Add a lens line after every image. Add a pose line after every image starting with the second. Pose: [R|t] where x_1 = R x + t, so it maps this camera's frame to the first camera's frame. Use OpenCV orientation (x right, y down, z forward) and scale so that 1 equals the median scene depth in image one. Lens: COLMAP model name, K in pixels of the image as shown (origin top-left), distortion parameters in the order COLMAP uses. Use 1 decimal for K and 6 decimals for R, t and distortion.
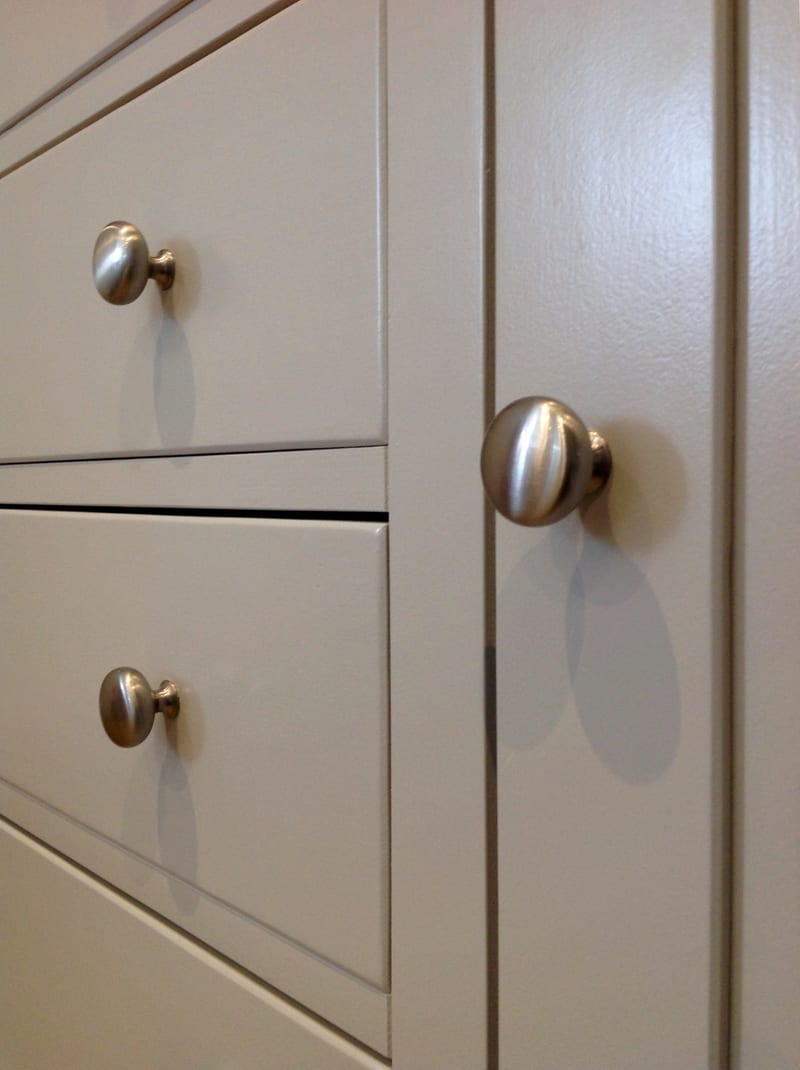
lens RADIAL K [[1056.6, 0, 400.0], [0, 1056.6, 535.0], [0, 0, 1]] dist [0.155339, -0.335554]
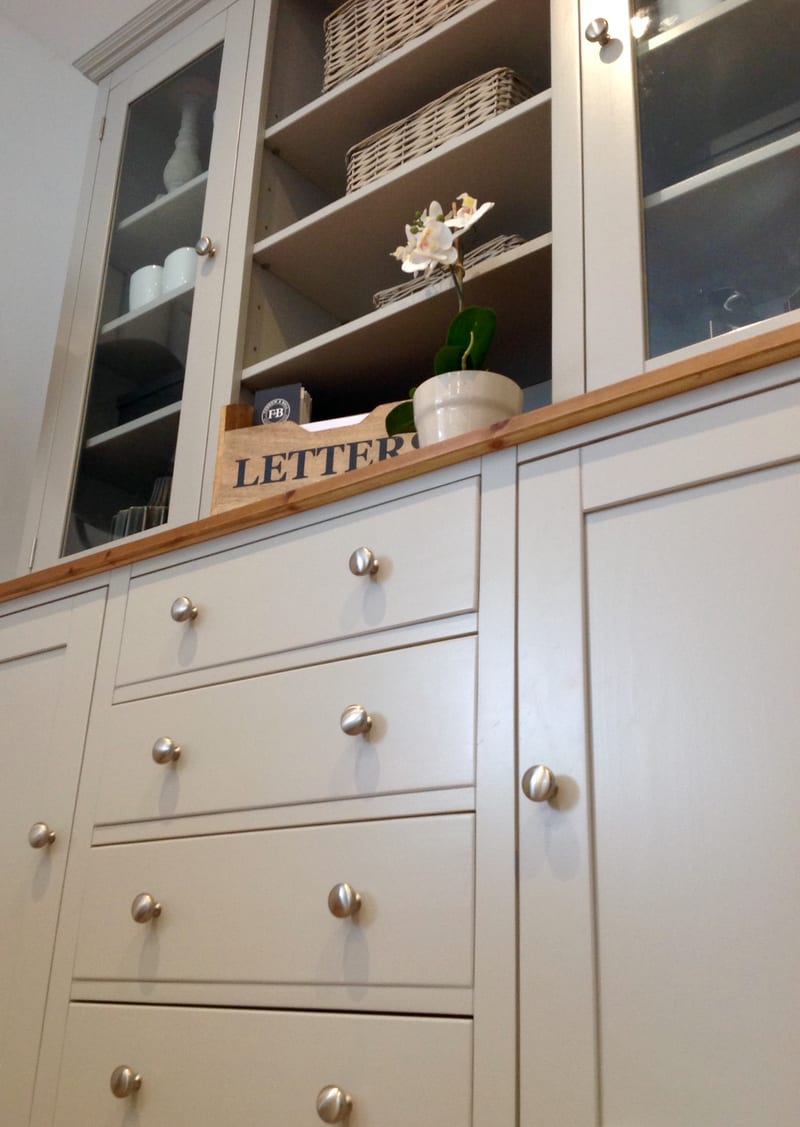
lens RADIAL K [[1128.5, 0, 400.0], [0, 1128.5, 563.5], [0, 0, 1]] dist [0.060995, -0.004776]
pose [[0.980811, 0.114023, 0.158139, -0.941970], [-0.039396, 0.910319, -0.412028, 0.782822], [-0.190938, 0.397891, 0.897343, -2.425376]]
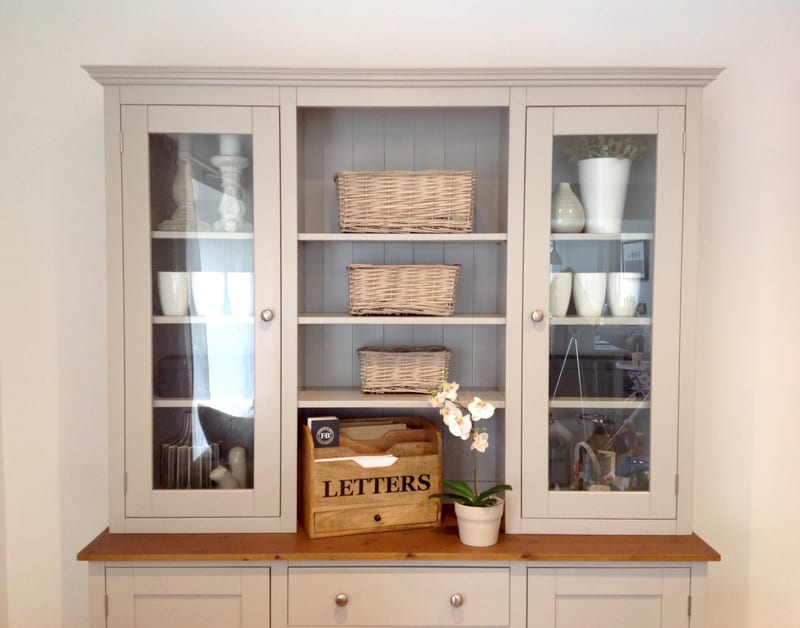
lens RADIAL K [[802.1, 0, 400.0], [0, 802.1, 314.0], [0, 0, 1]] dist [0.212194, -0.542908]
pose [[0.649033, -0.026928, 0.760284, -6.202970], [0.024921, 0.999590, 0.014129, -3.650241], [-0.760352, 0.009777, 0.649437, -2.928485]]
